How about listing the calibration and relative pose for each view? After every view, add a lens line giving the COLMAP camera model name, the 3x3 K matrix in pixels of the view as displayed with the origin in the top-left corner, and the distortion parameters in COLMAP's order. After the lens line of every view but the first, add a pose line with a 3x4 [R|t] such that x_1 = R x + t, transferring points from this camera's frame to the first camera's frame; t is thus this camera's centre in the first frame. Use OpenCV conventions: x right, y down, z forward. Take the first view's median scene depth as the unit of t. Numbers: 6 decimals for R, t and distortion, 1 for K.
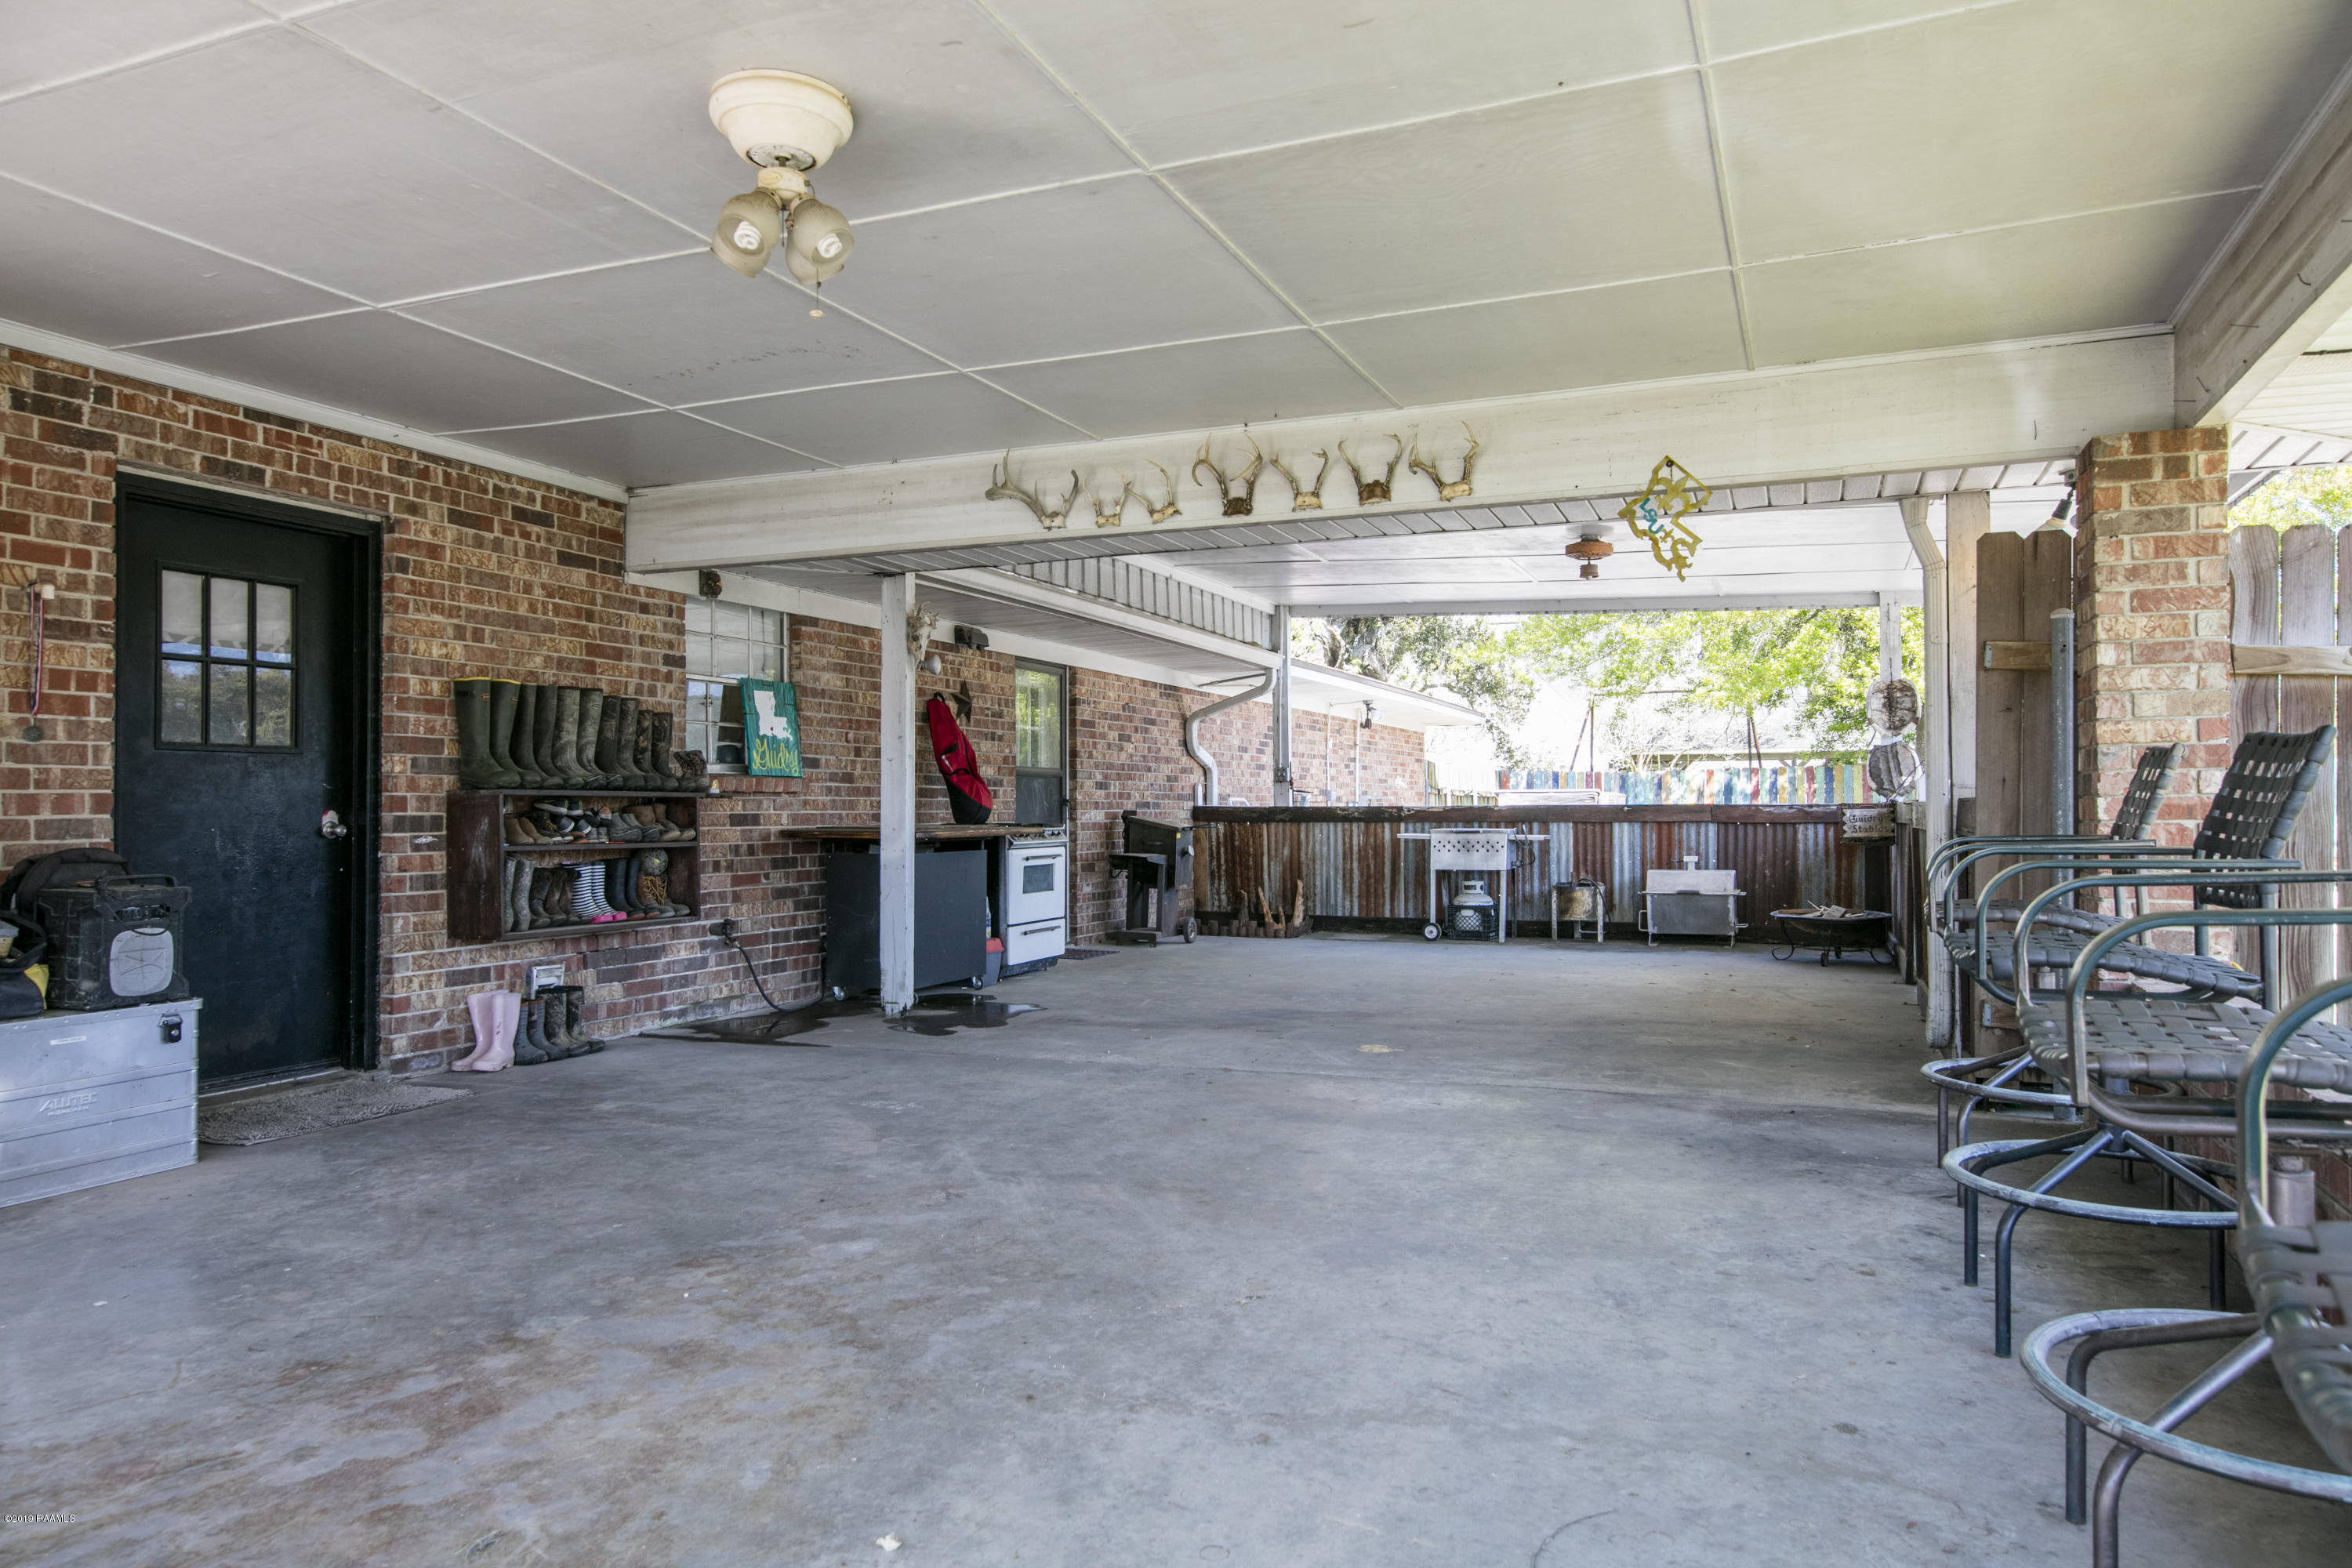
lens RADIAL K [[1538.6, 0, 1176.0], [0, 1538.6, 784.0], [0, 0, 1]] dist [0.011637, 0.003800]
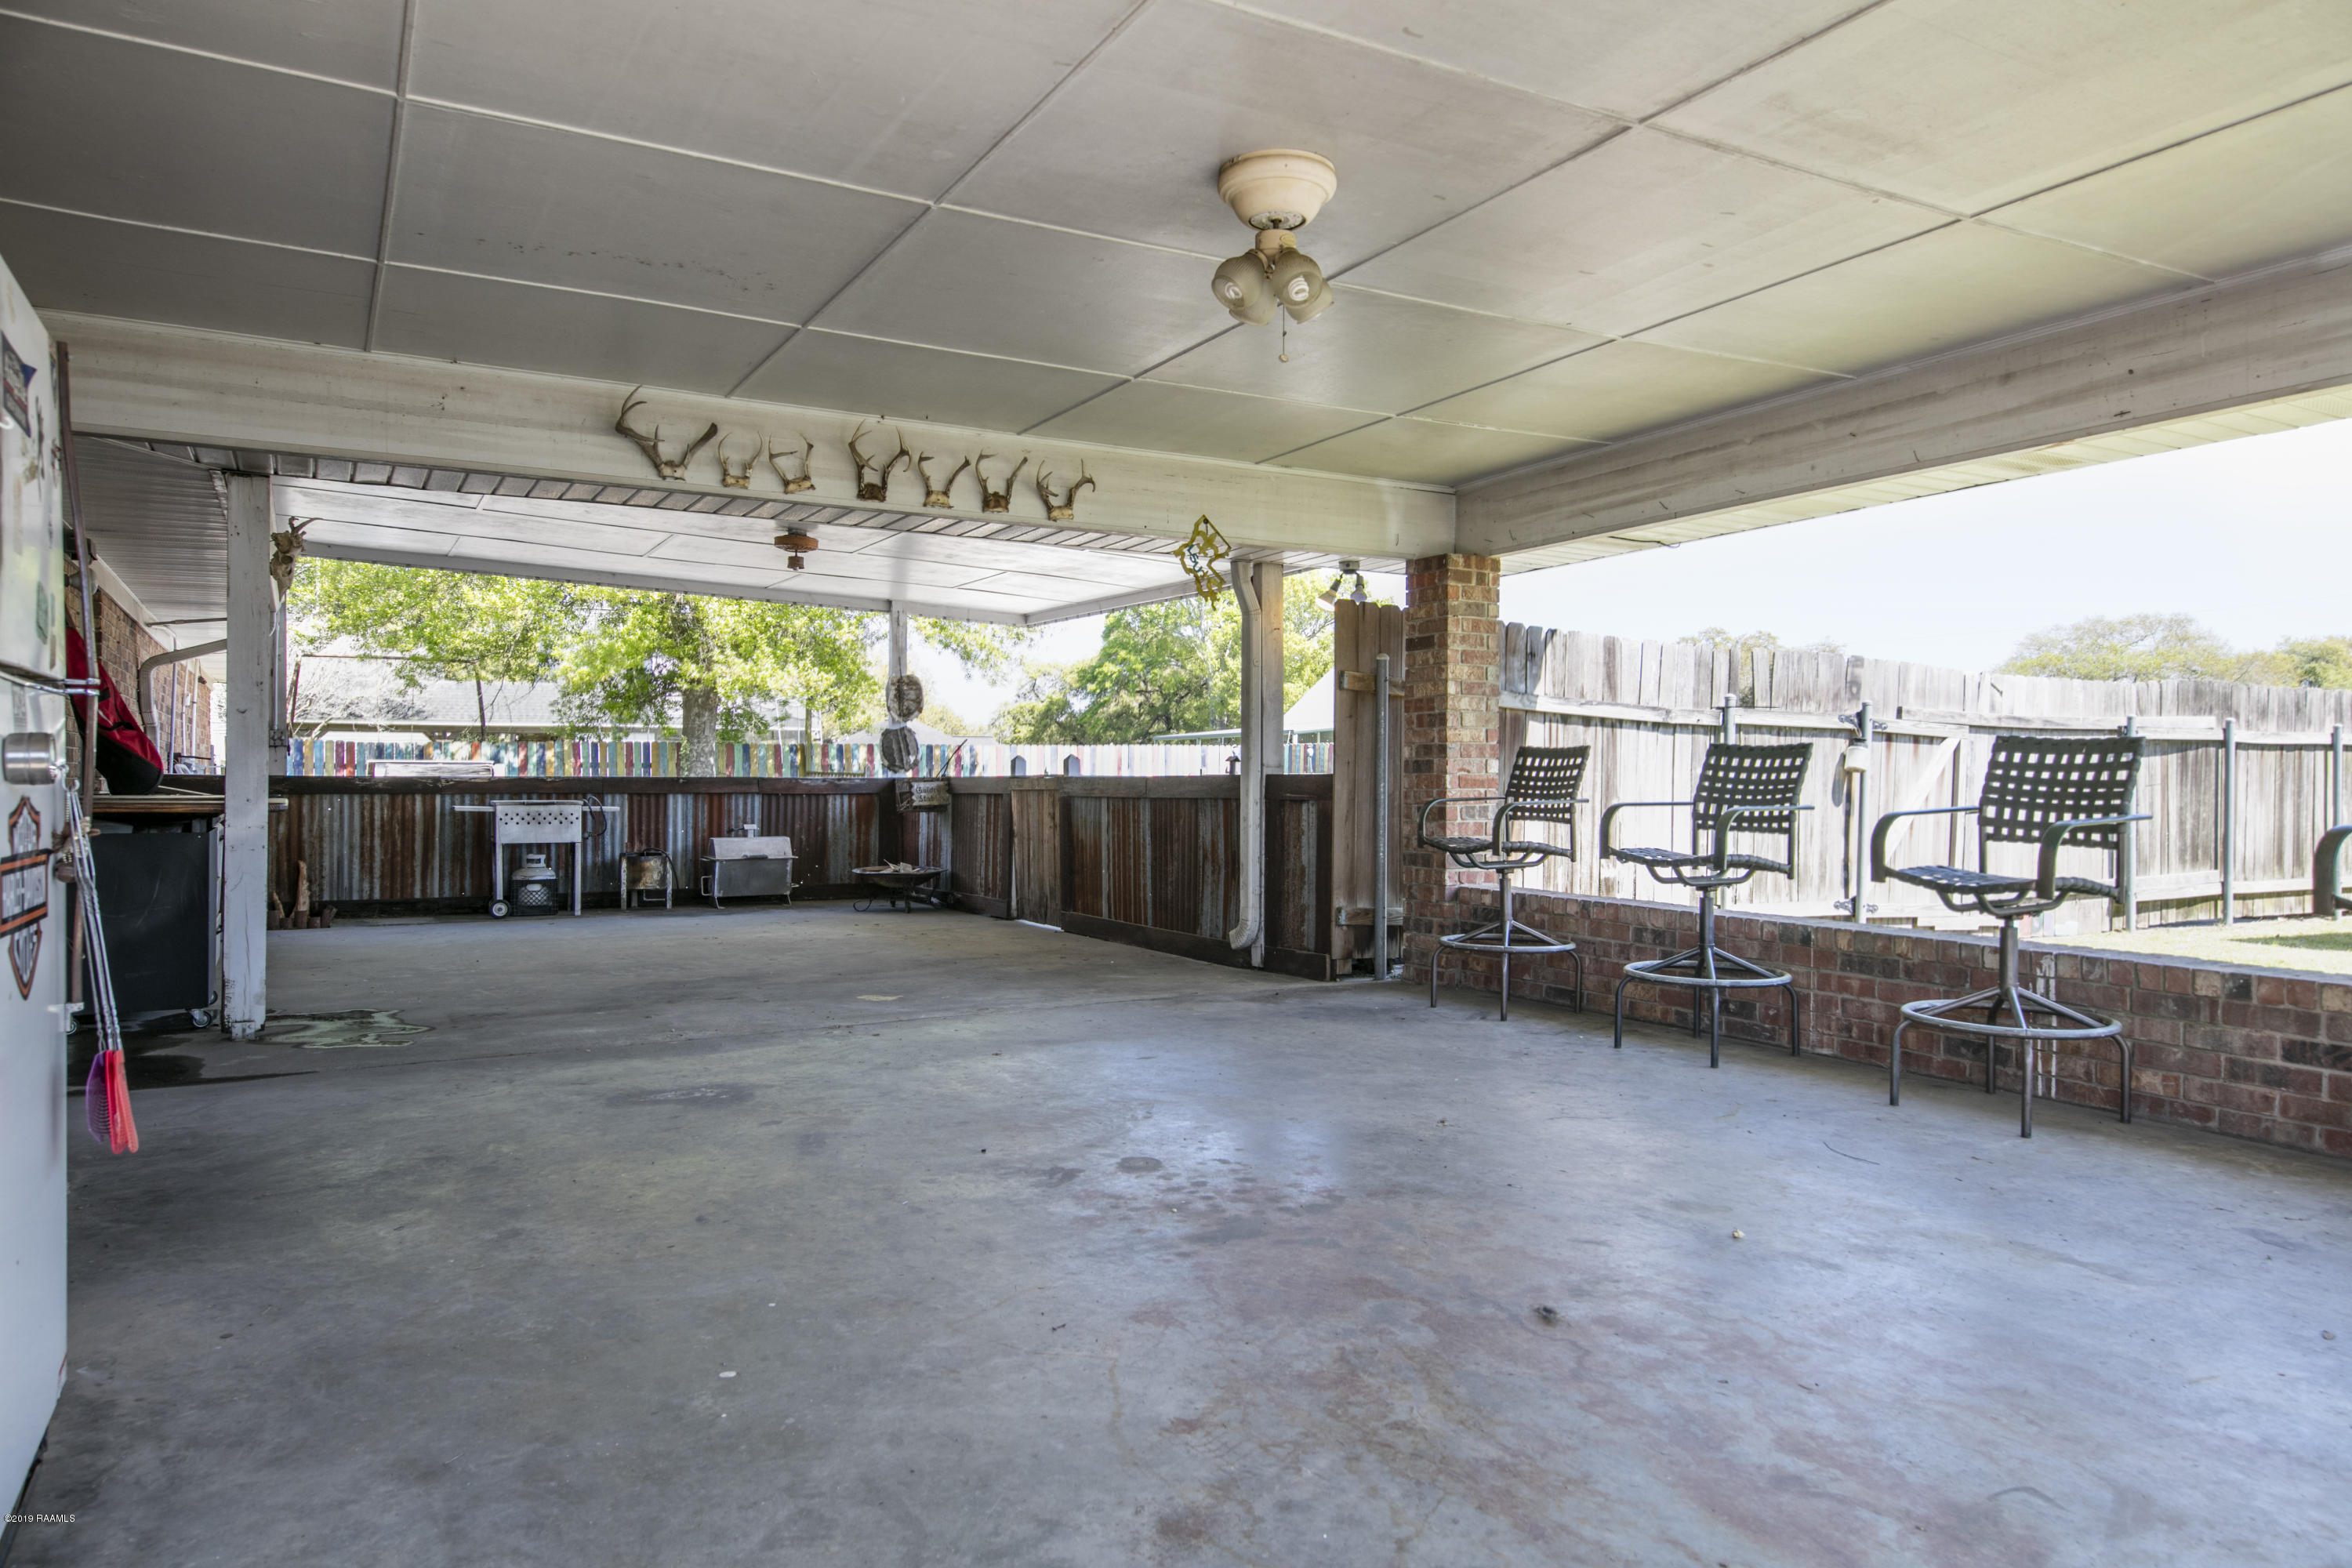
lens RADIAL K [[1538.6, 0, 1176.0], [0, 1538.6, 784.0], [0, 0, 1]] dist [0.011637, 0.003800]
pose [[0.607765, 0.005262, 0.794099, -0.354562], [-0.017896, 0.999815, 0.007071, 0.004903], [-0.793915, -0.018509, 0.607747, 0.097931]]
